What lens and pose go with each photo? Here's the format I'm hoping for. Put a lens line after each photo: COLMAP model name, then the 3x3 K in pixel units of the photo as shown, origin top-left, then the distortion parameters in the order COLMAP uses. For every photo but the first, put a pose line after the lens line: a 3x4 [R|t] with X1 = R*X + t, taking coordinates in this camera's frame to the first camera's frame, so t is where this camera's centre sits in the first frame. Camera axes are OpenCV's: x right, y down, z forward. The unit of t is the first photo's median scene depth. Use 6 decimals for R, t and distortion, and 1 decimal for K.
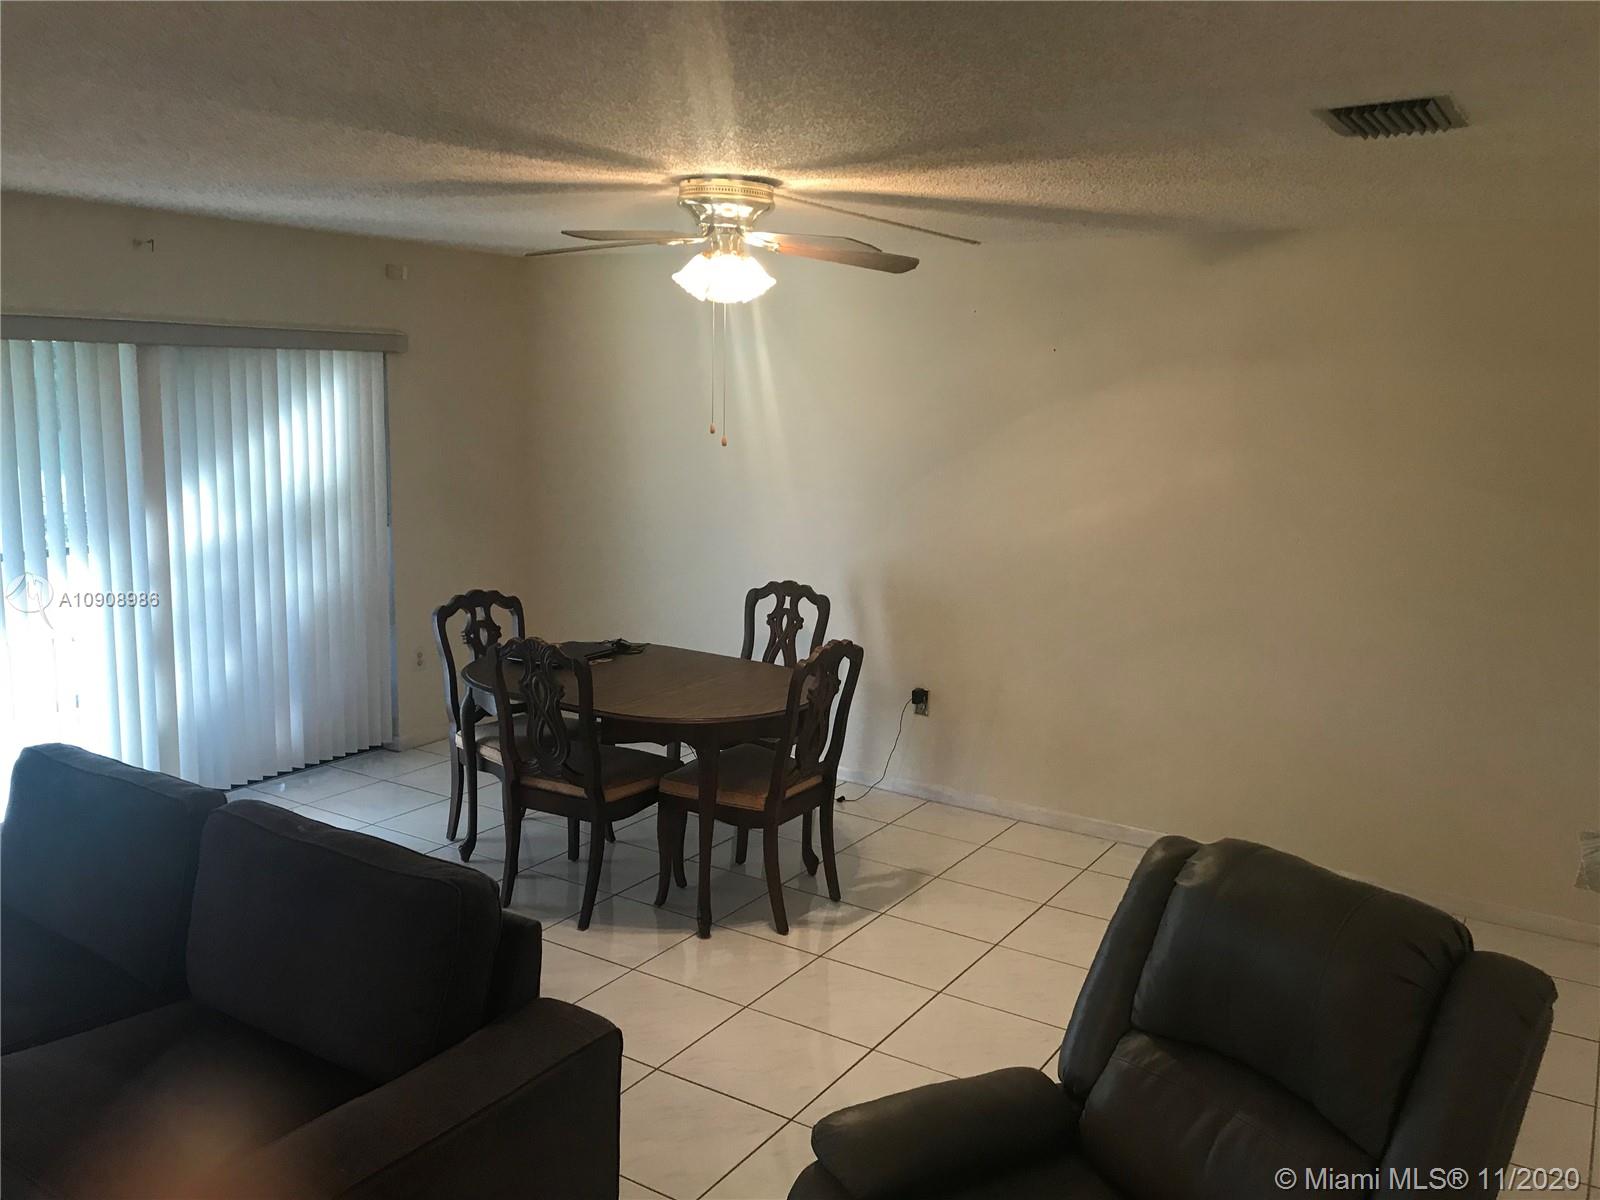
lens RADIAL K [[1320.0, 0, 800.0], [0, 1320.0, 600.0], [0, 0, 1]] dist [-0.005238, -0.001754]
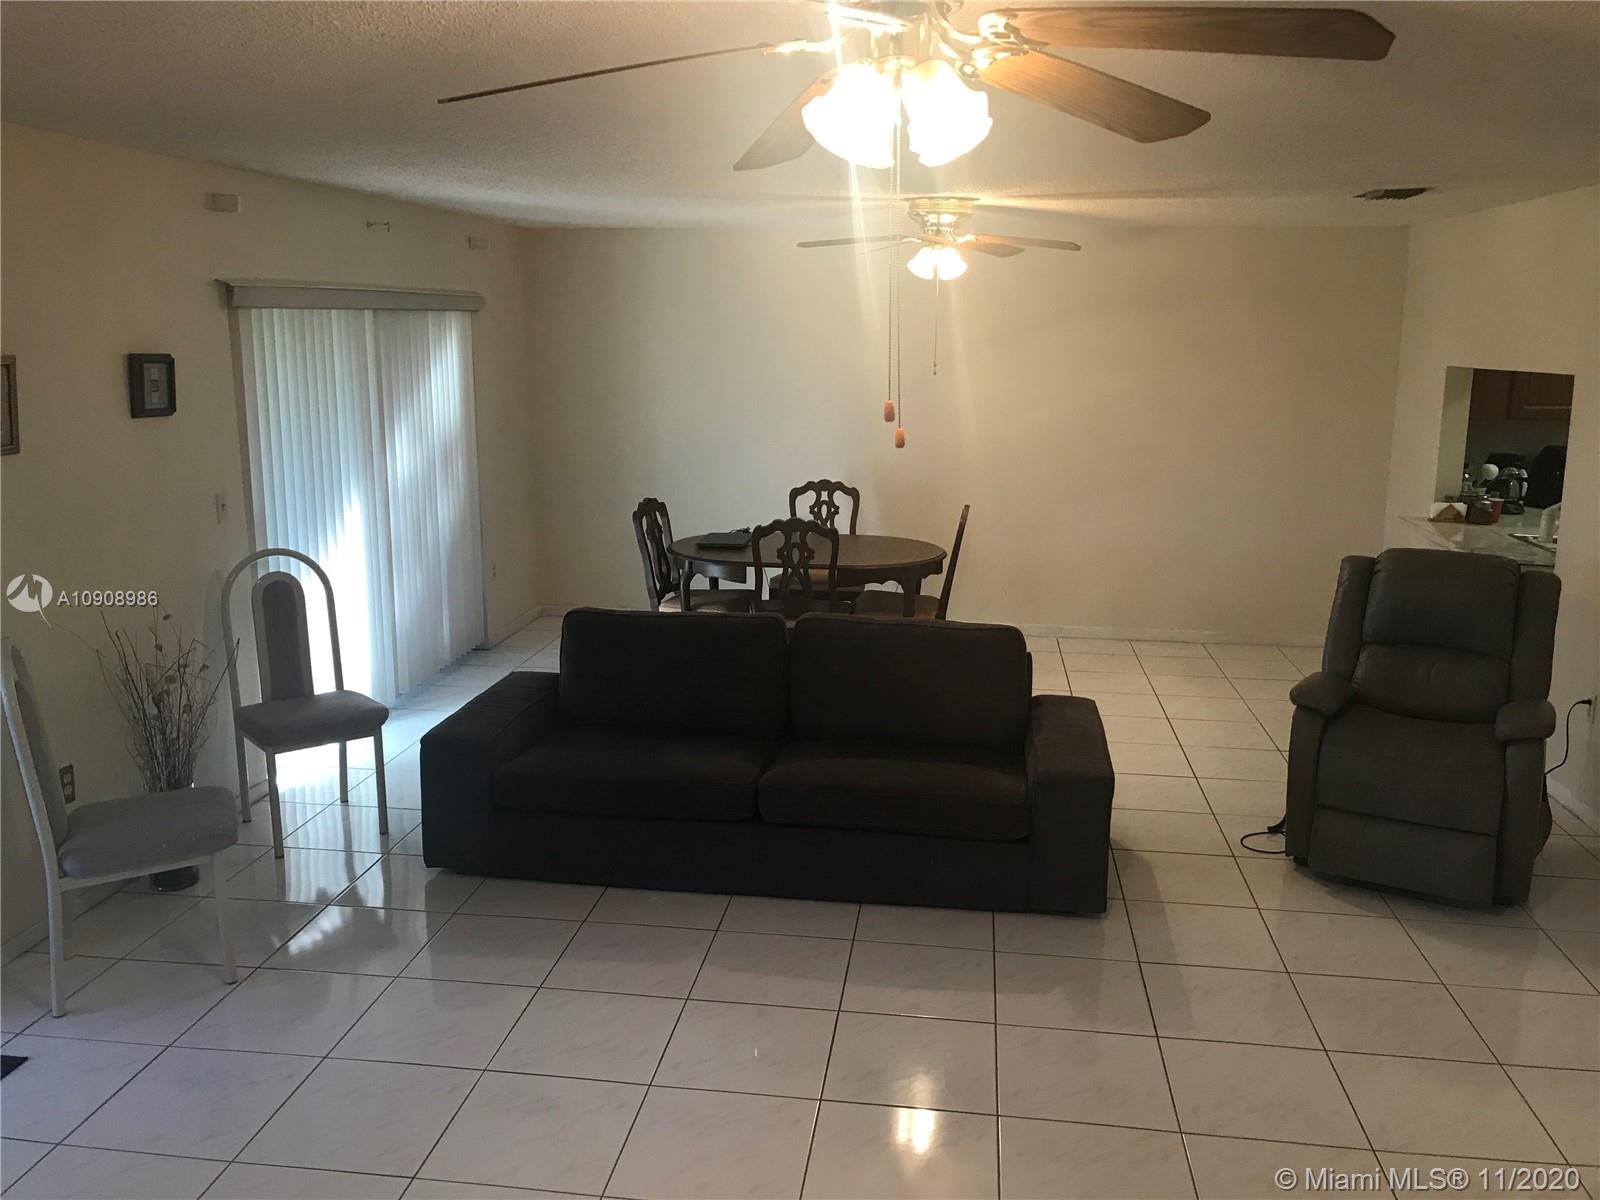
lens RADIAL K [[1320.0, 0, 800.0], [0, 1320.0, 600.0], [0, 0, 1]] dist [-0.005238, -0.001754]
pose [[0.908858, -0.104464, 0.403812, -0.590118], [0.085127, 0.994208, 0.065600, 0.017273], [-0.408326, -0.025245, 0.912487, -0.218992]]
